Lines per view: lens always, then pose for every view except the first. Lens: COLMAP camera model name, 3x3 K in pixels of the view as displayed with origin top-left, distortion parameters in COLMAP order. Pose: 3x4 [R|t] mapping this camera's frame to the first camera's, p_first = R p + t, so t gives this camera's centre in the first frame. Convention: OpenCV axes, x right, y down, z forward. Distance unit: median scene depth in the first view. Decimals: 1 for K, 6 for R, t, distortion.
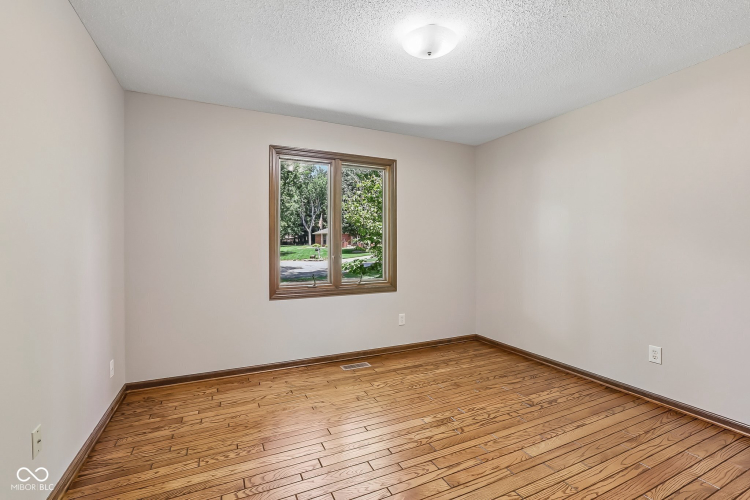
lens RADIAL K [[343.8, 0, 377.8], [0, 343.8, 248.6], [0, 0, 1]] dist [-0.030118, 0.011686]
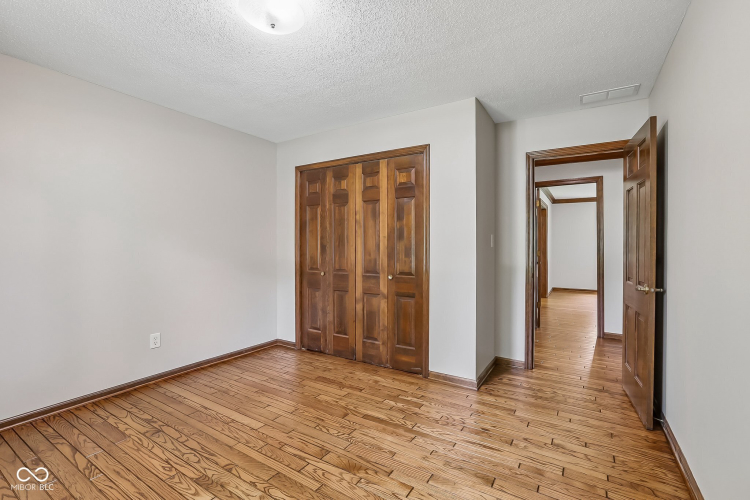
lens RADIAL K [[343.8, 0, 372.7], [0, 343.8, 247.7], [0, 0, 1]] dist [-0.030118, 0.011686]
pose [[-0.532541, -0.006004, 0.846383, -0.575202], [0.009976, 0.999861, 0.013370, -0.017309], [-0.846345, 0.015563, -0.532407, 0.990185]]
